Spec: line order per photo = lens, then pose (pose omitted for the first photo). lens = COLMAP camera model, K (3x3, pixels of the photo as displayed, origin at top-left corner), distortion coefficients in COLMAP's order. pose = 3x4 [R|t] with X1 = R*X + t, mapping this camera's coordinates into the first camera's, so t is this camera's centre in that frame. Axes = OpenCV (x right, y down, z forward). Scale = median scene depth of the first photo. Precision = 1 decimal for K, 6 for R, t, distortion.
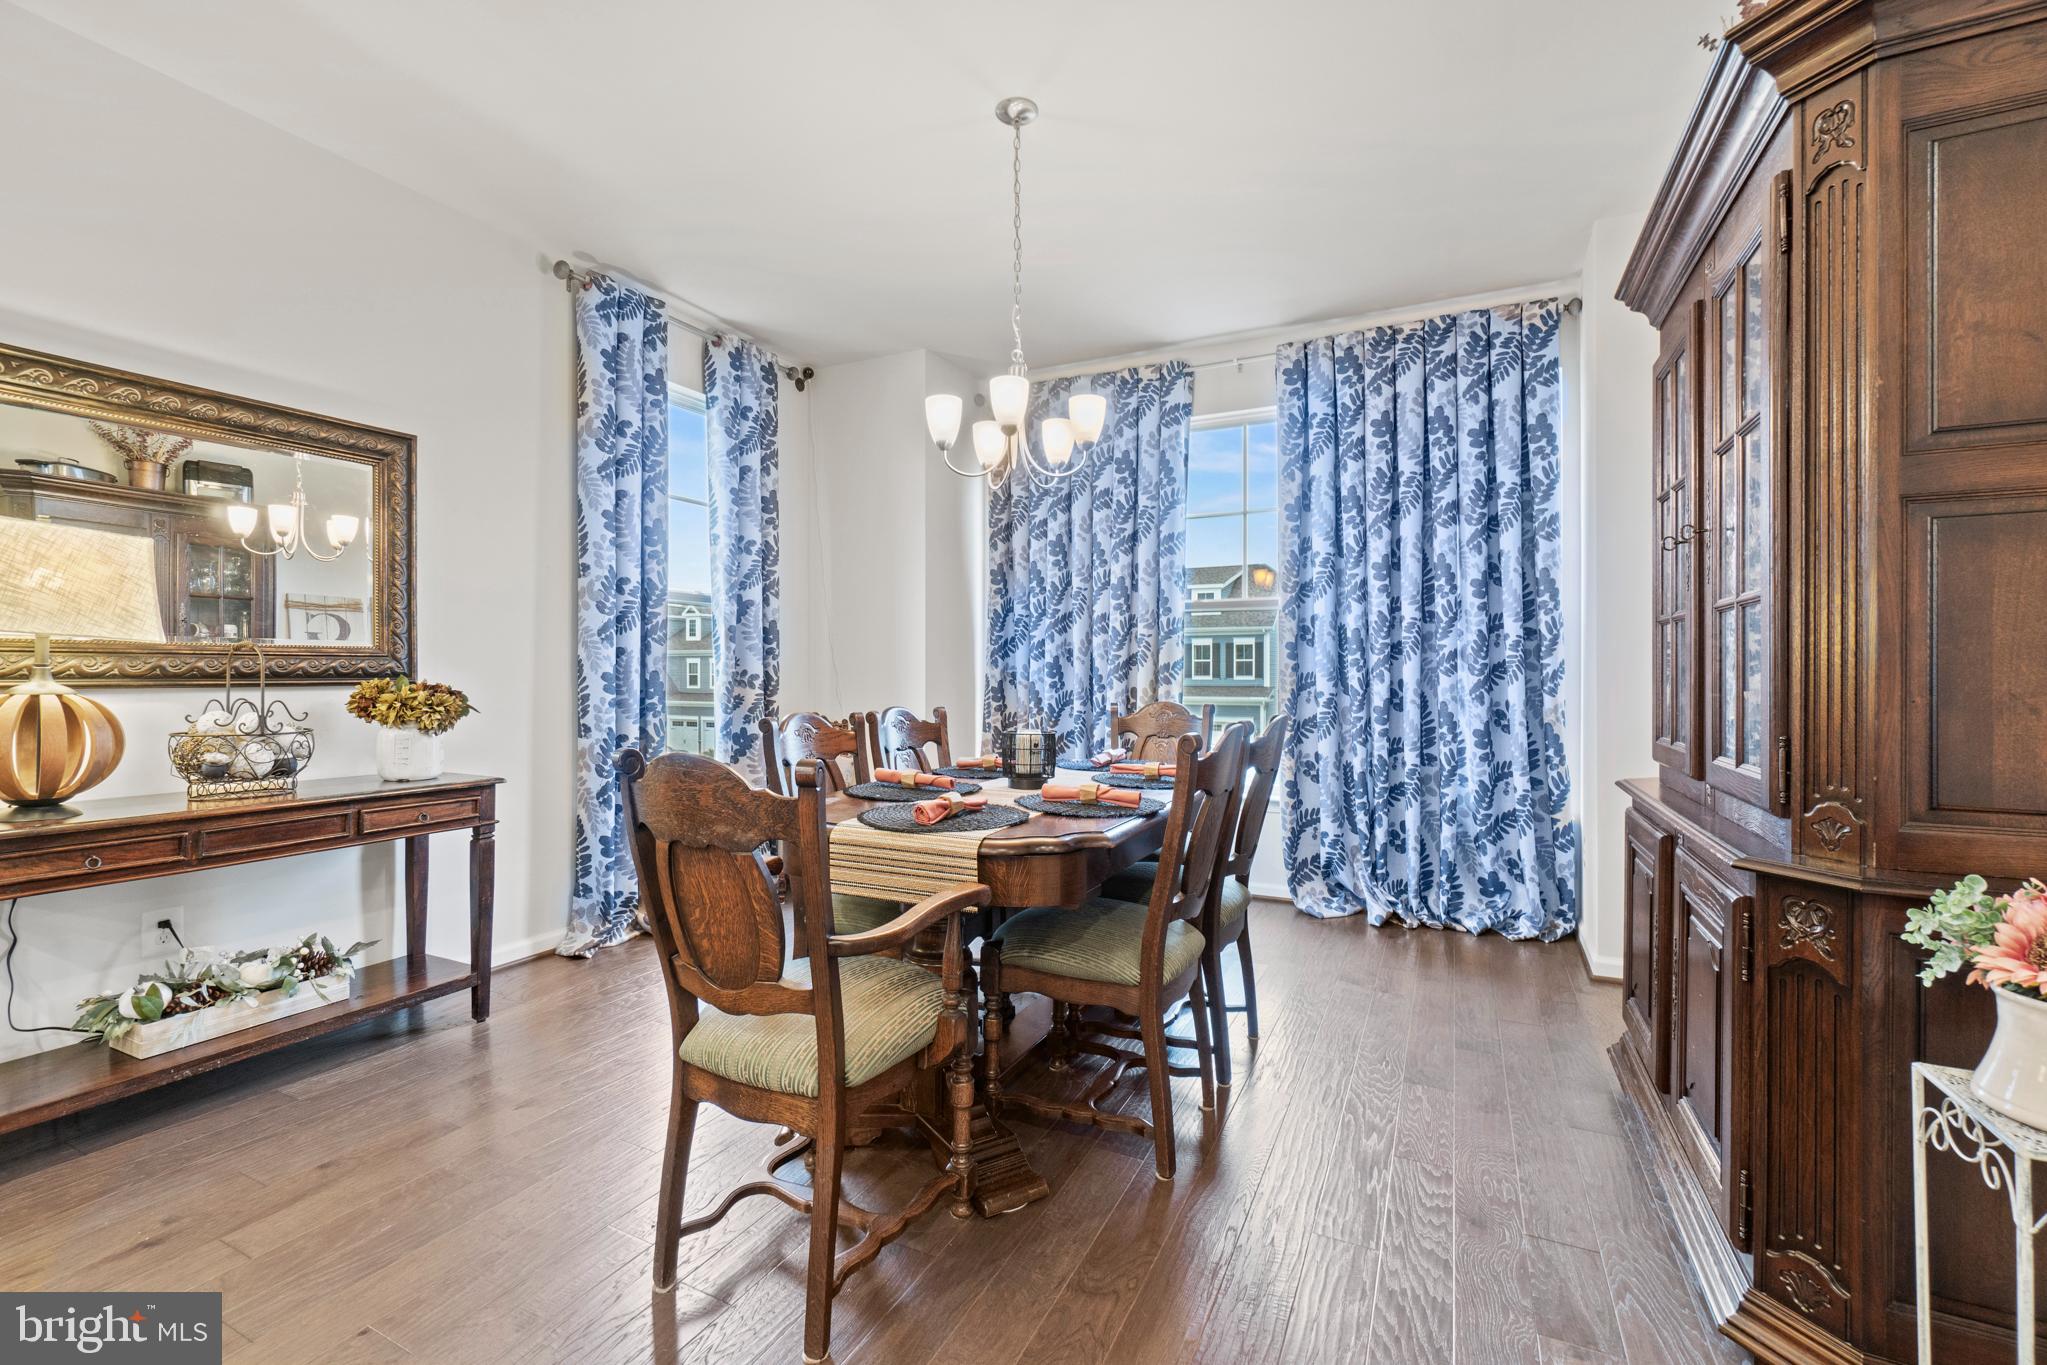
lens RADIAL K [[880.9, 0, 1021.6], [0, 880.9, 676.6], [0, 0, 1]] dist [-0.003263, 0.002429]
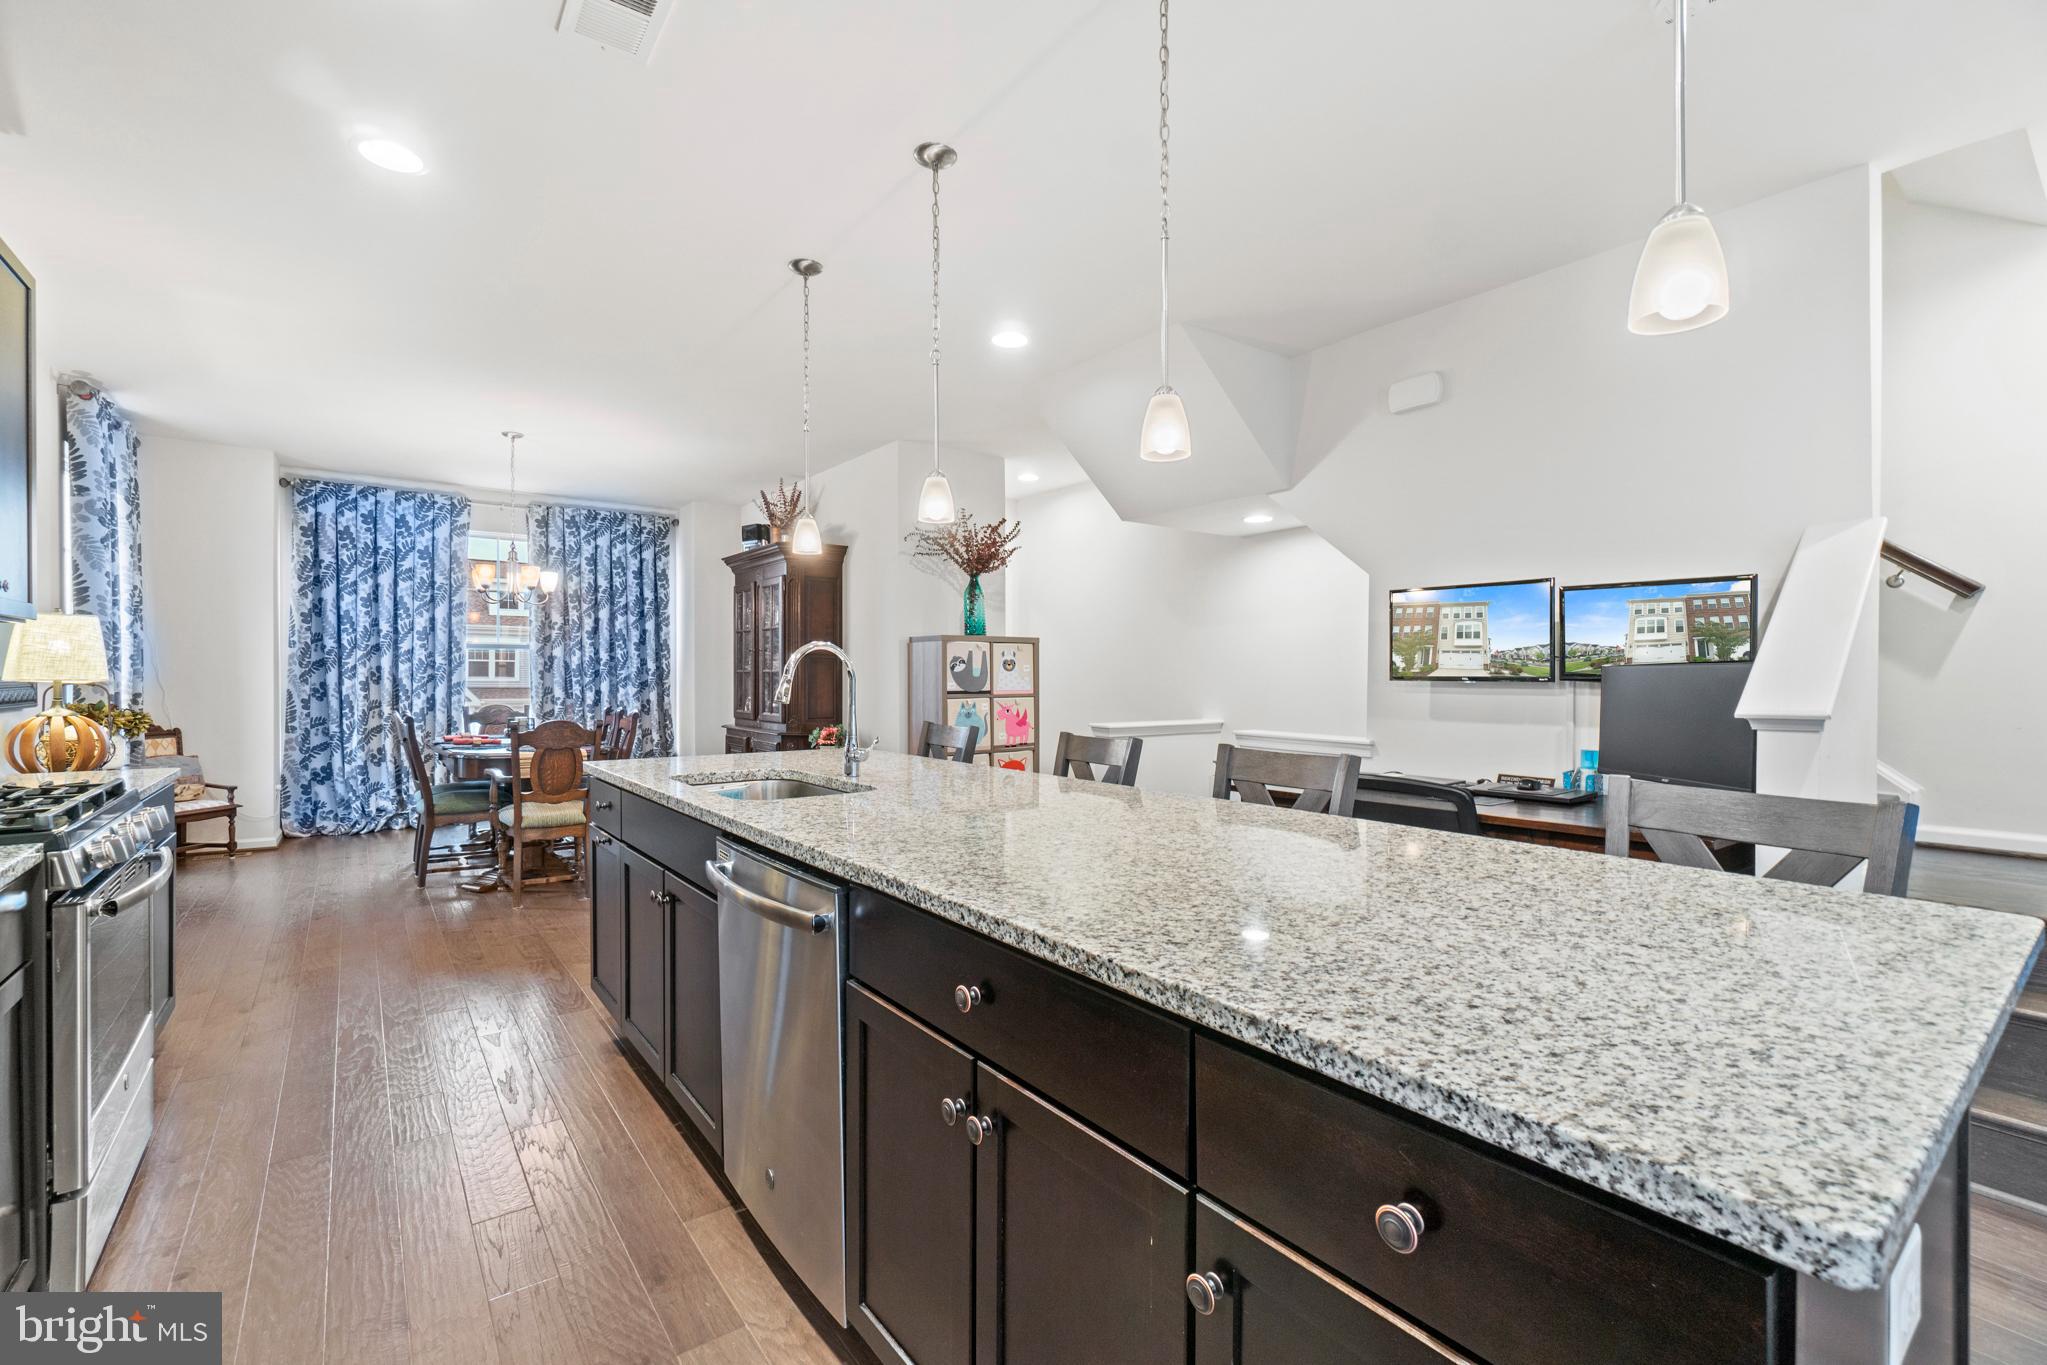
lens RADIAL K [[874.3, 0, 1014.9], [0, 874.3, 683.0], [0, 0, 1]] dist [-0.018333, 0.006677]
pose [[0.441048, -0.006172, 0.897463, -0.920410], [0.001130, 0.999979, 0.006322, -0.024411], [-0.897483, -0.001774, 0.441045, -0.707198]]
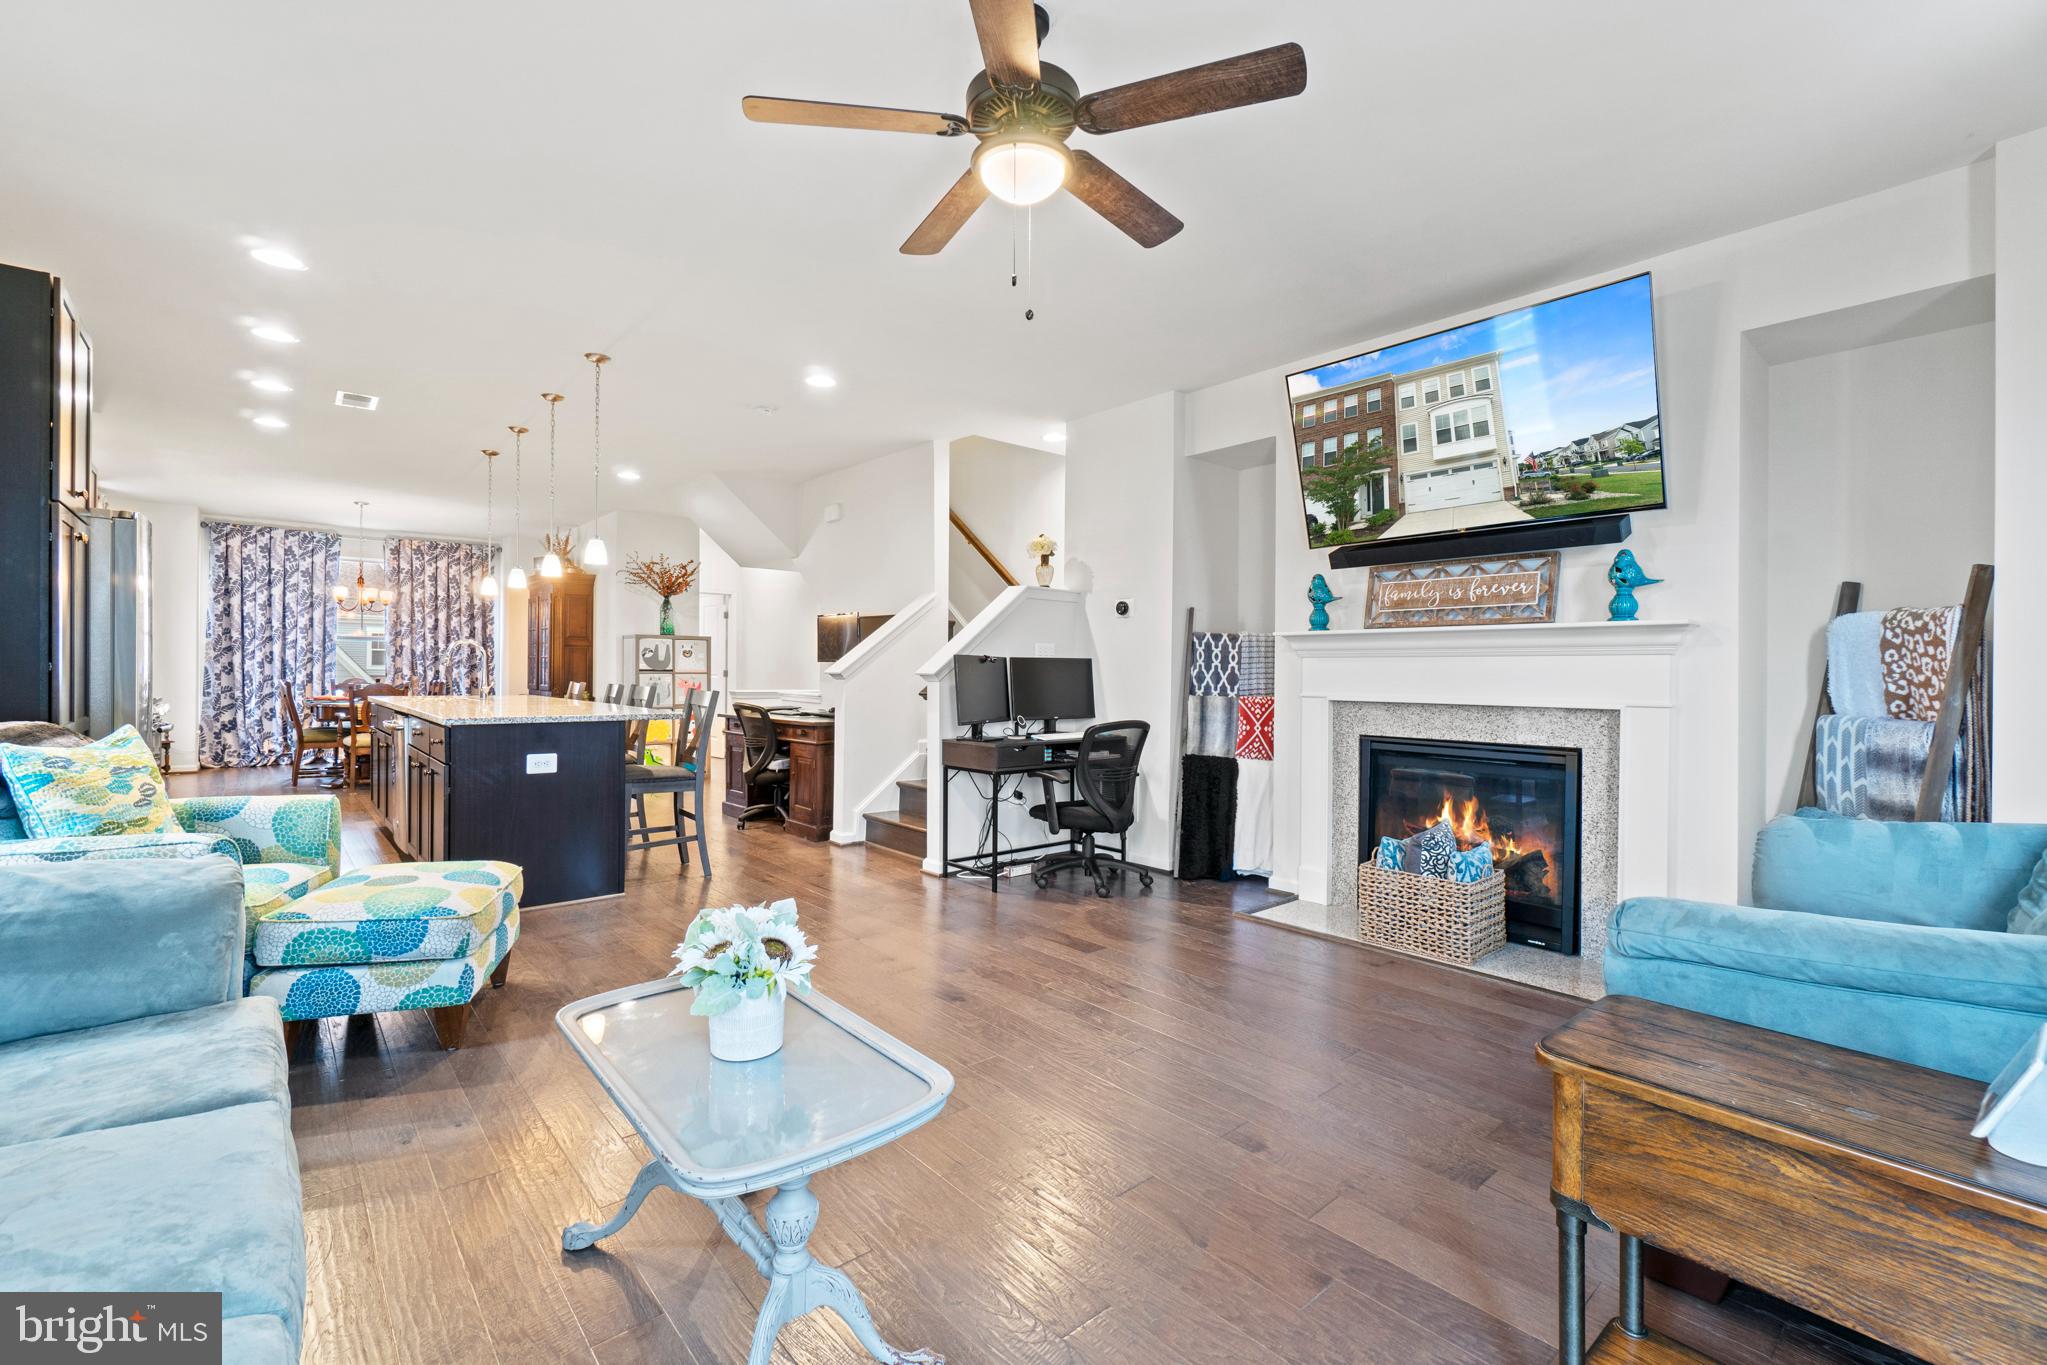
lens RADIAL K [[869.8, 0, 993.5], [0, 869.8, 672.2], [0, 0, 1]] dist [-0.000579, 0.000285]
pose [[0.395769, 0.001043, 0.918350, -1.400428], [-0.006287, 0.999979, 0.001574, -0.005354], [-0.918329, -0.006396, 0.395767, -1.699822]]
